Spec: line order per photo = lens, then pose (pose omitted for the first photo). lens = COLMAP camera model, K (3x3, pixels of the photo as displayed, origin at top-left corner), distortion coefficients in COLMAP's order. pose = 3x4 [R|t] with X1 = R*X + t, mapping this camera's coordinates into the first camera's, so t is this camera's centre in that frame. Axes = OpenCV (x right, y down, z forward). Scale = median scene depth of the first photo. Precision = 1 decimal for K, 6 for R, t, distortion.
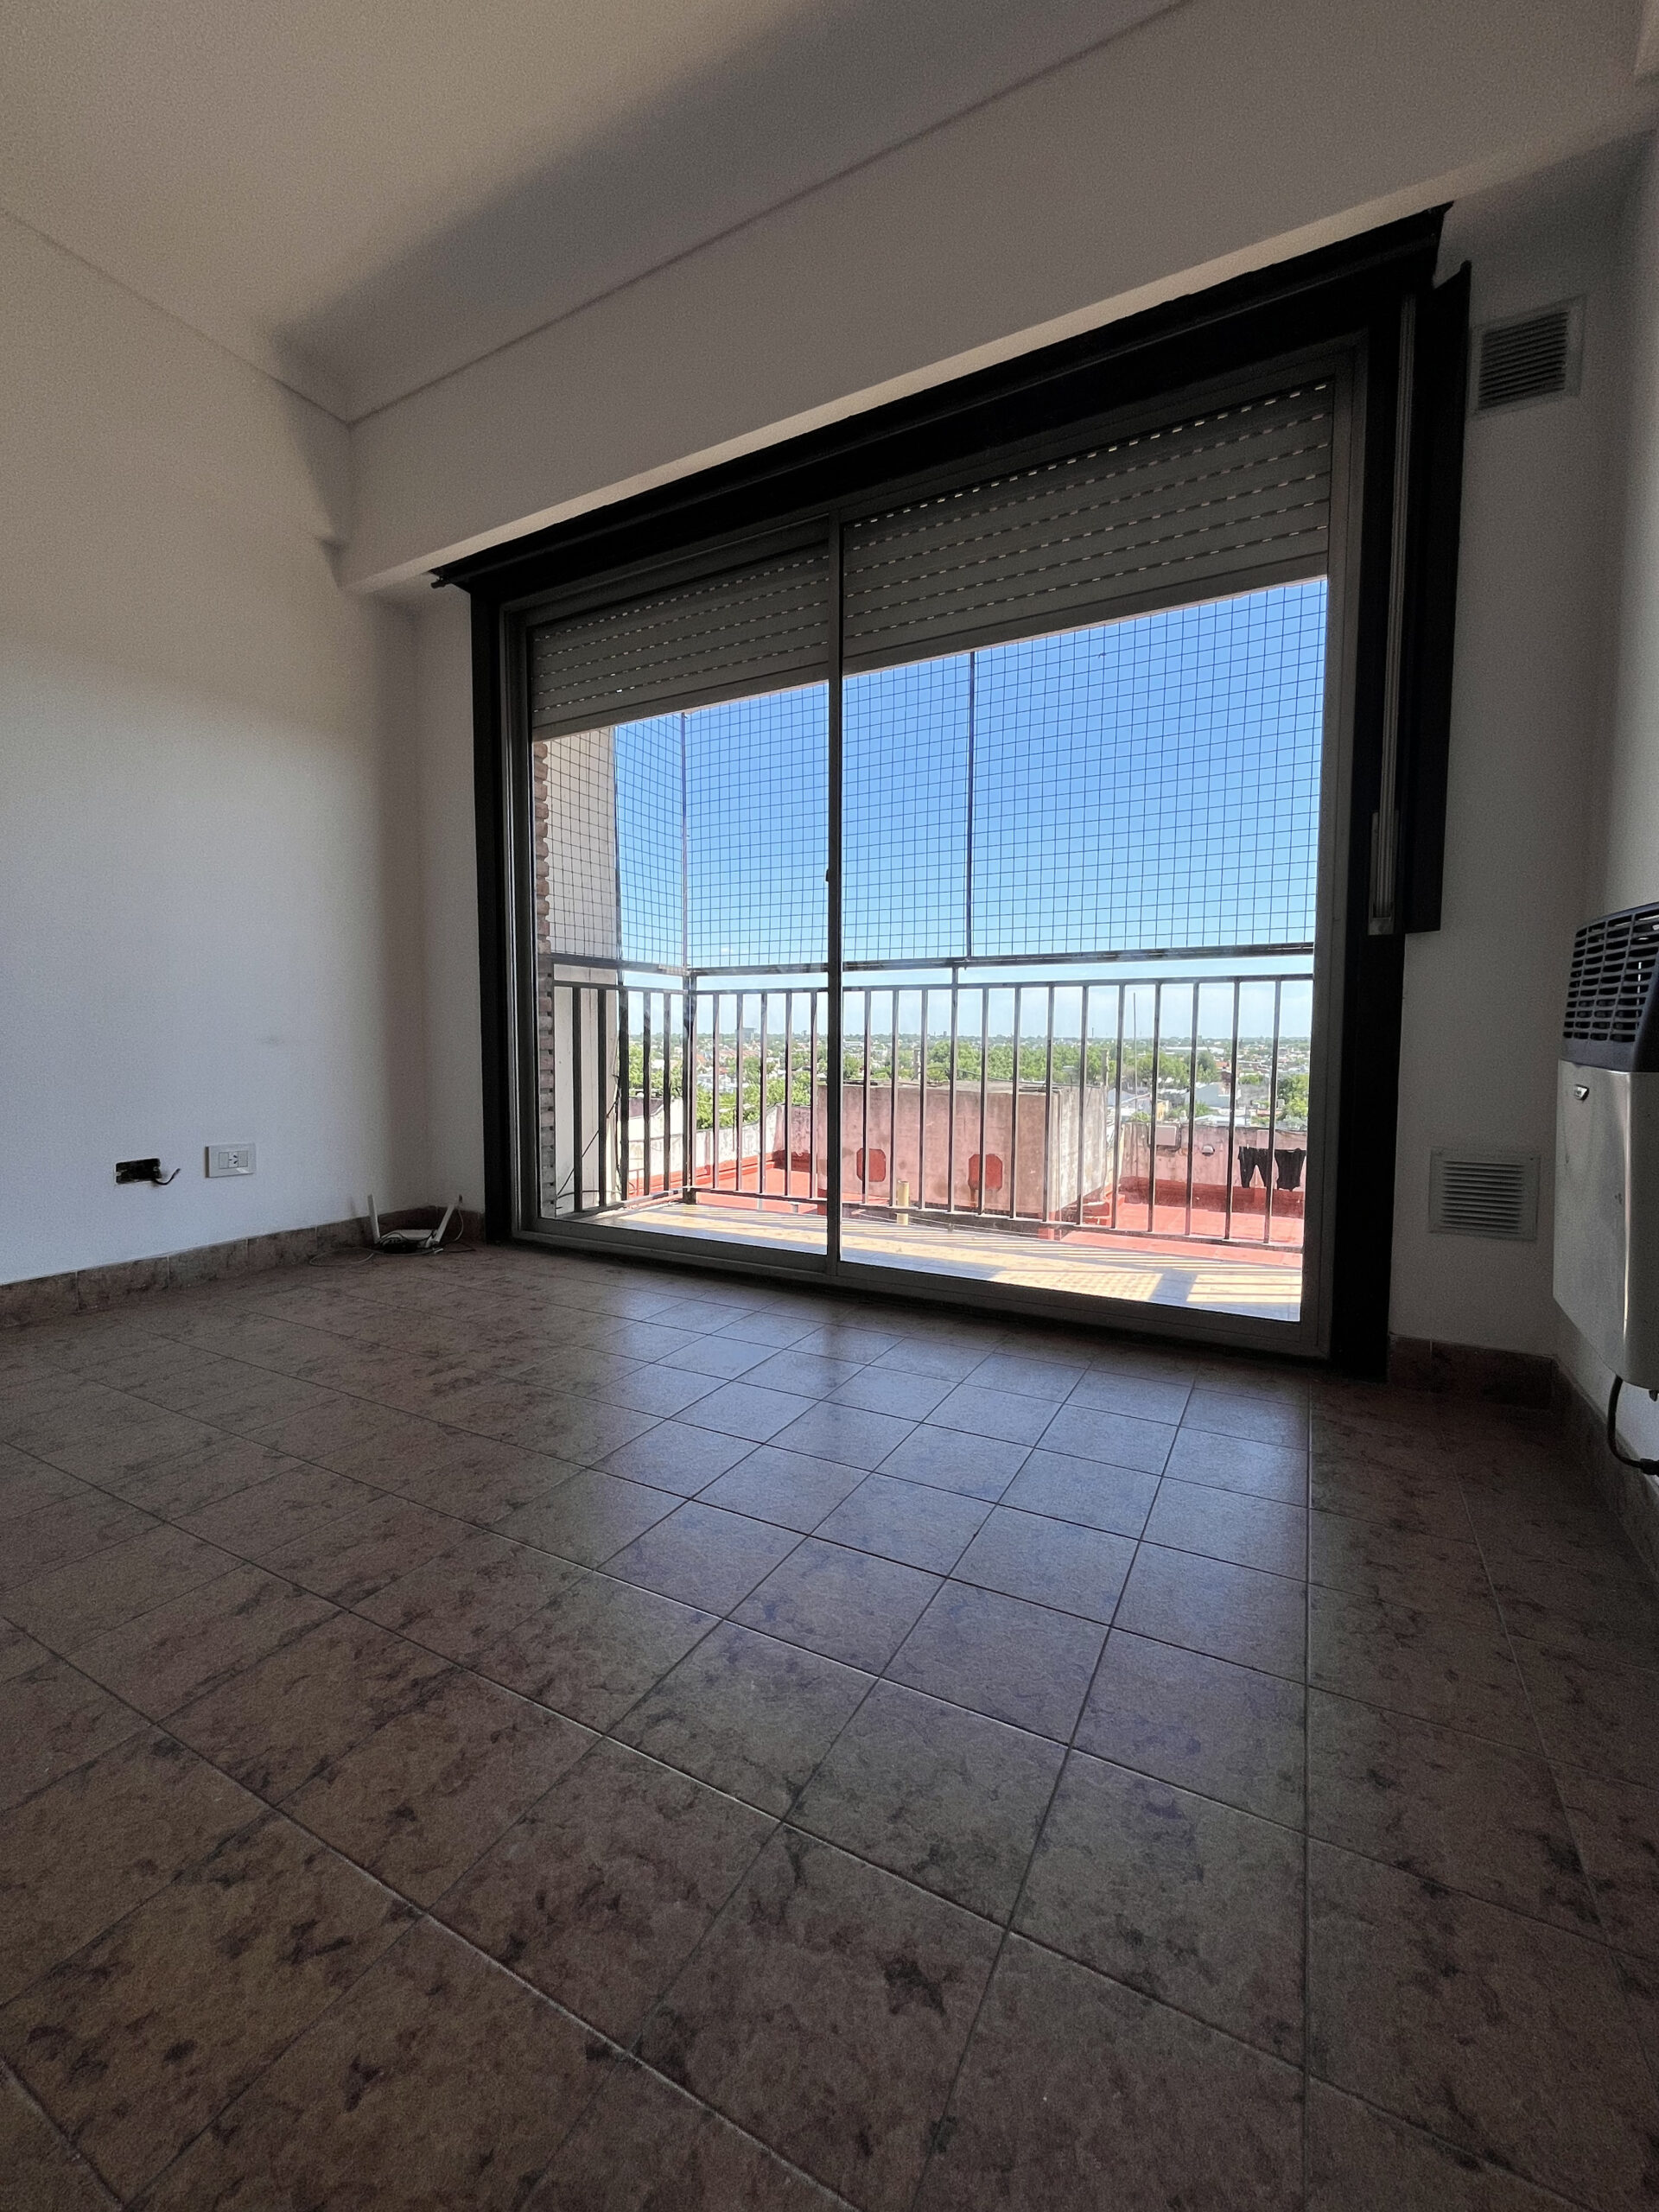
lens RADIAL K [[896.5, 0, 831.8], [0, 896.5, 1101.5], [0, 0, 1]] dist [0.000064, 0.000135]
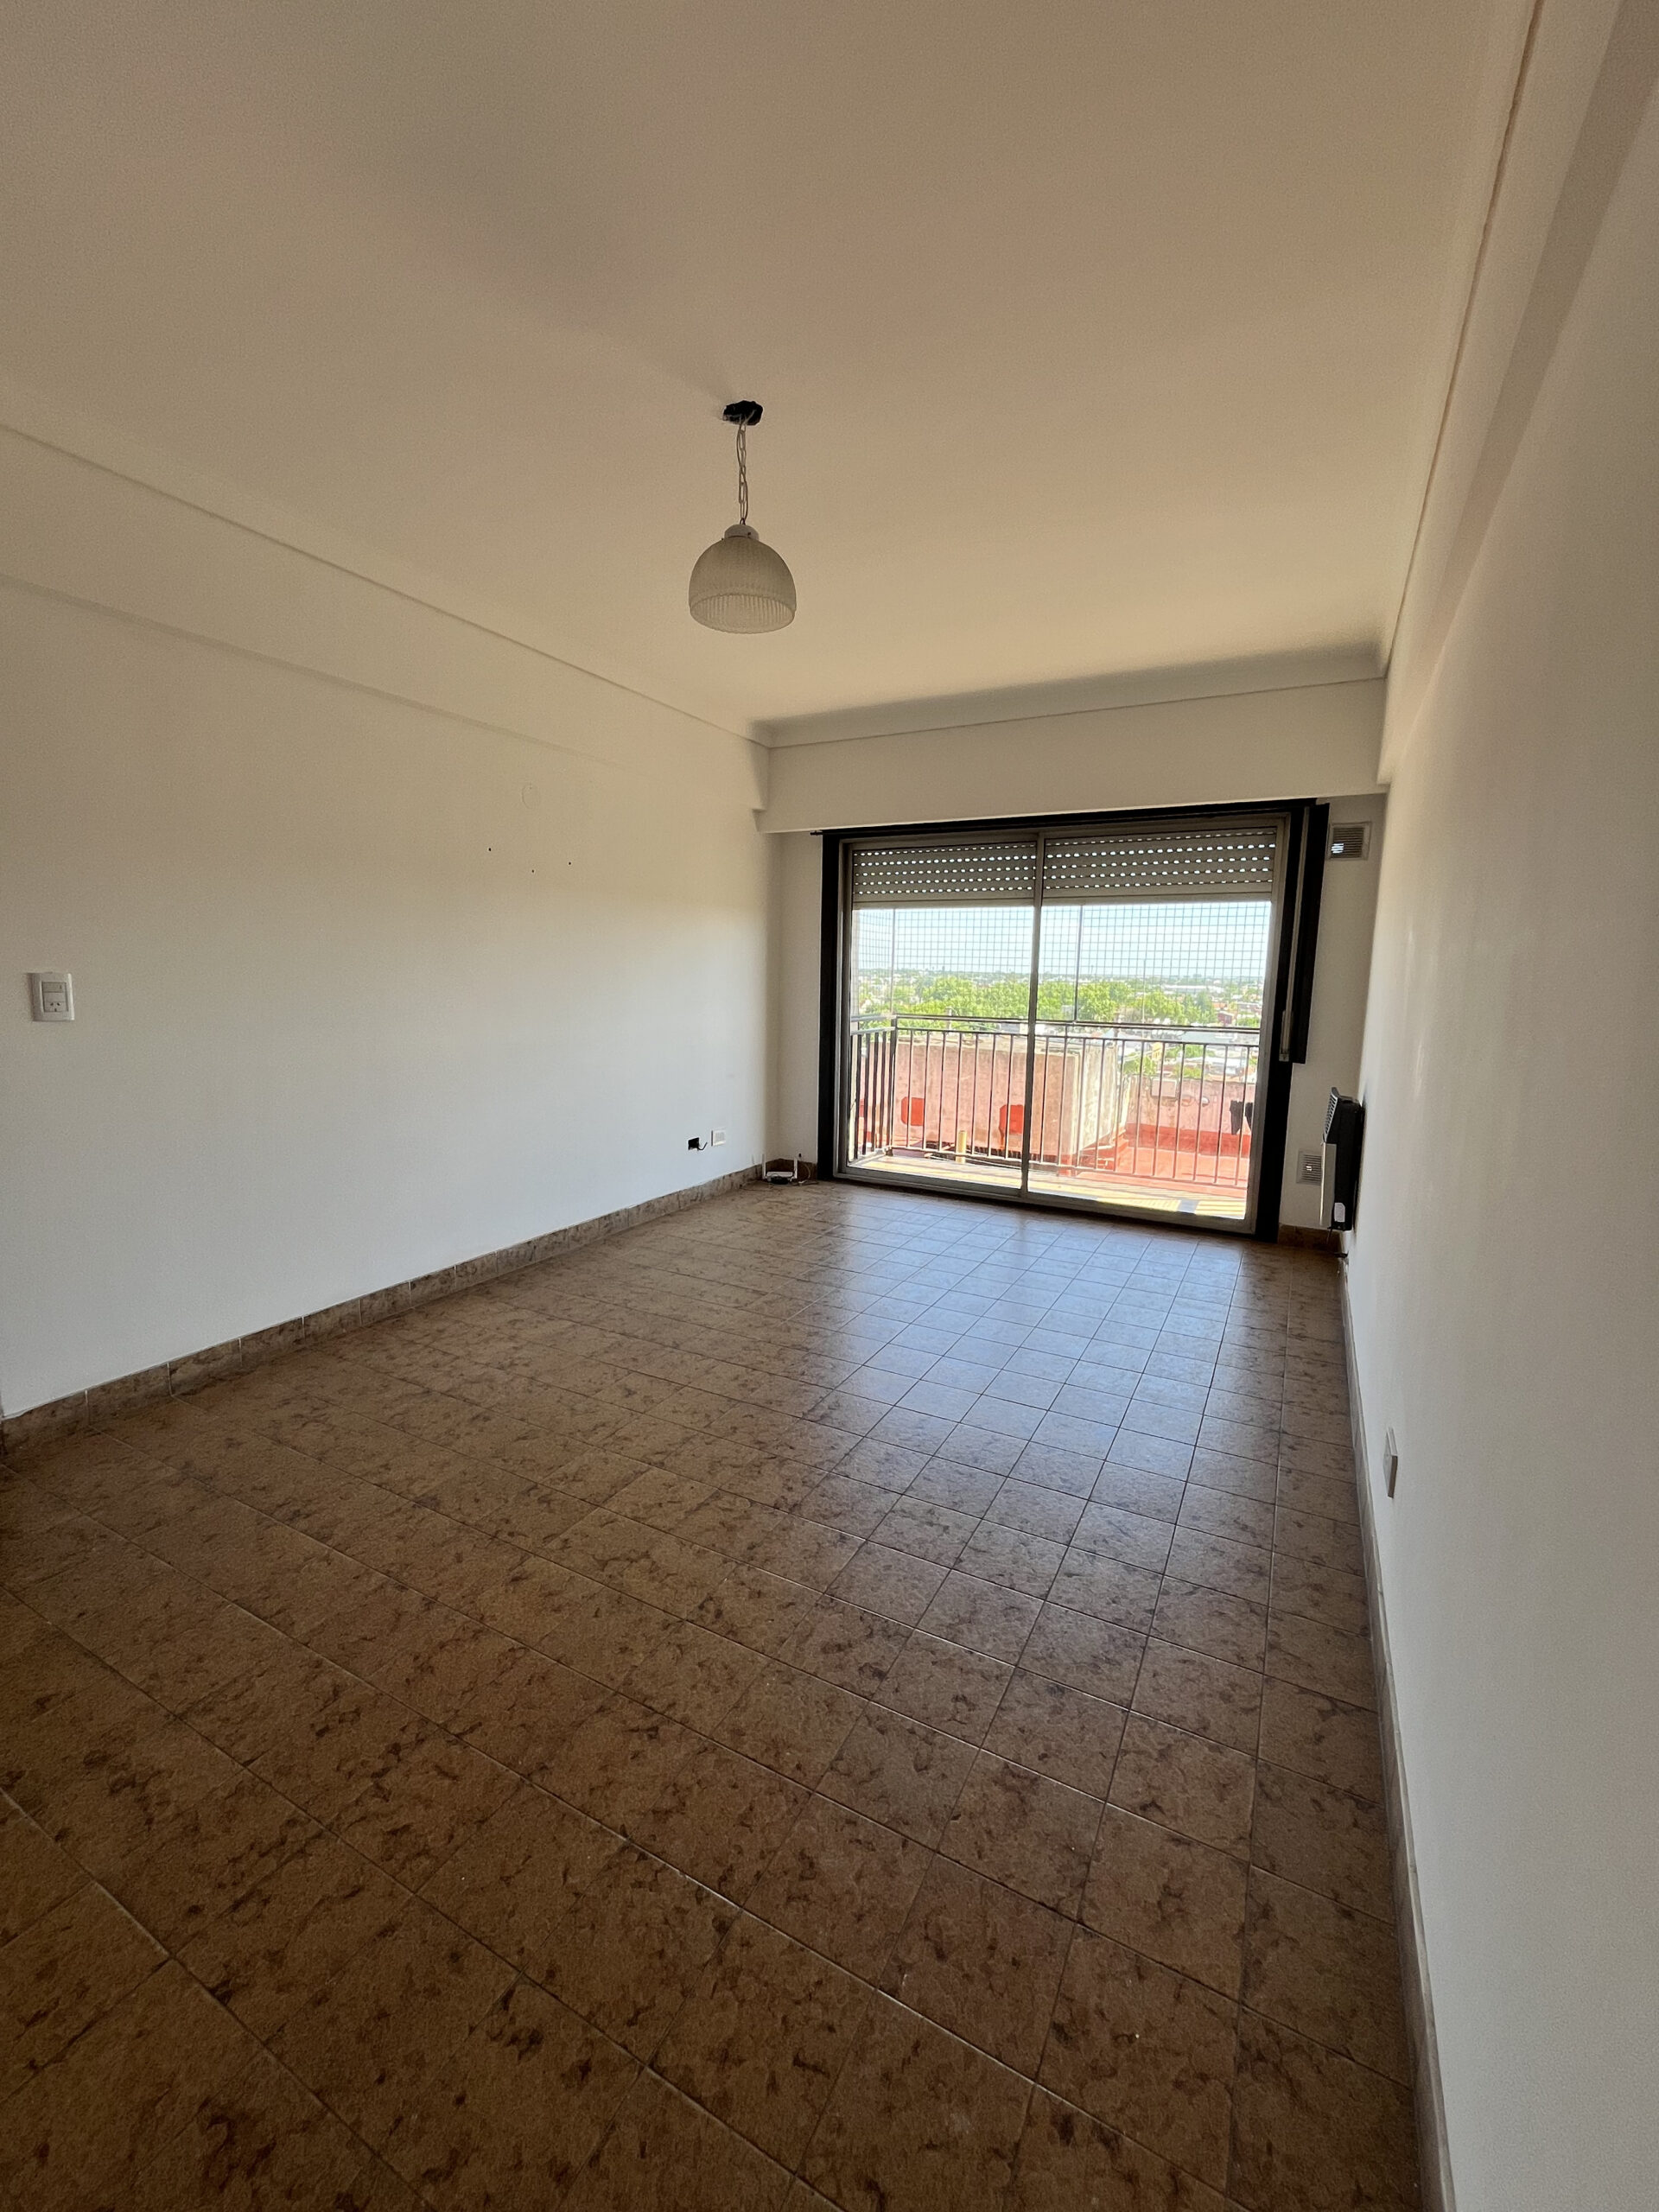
lens RADIAL K [[896.5, 0, 826.2], [0, 896.5, 1104.1], [0, 0, 1]] dist [0.000064, 0.000135]
pose [[0.999897, 0.014358, 0.000104, -0.408692], [-0.014324, 0.996990, 0.076200, -0.154864], [0.000990, -0.076194, 0.997093, -0.933499]]
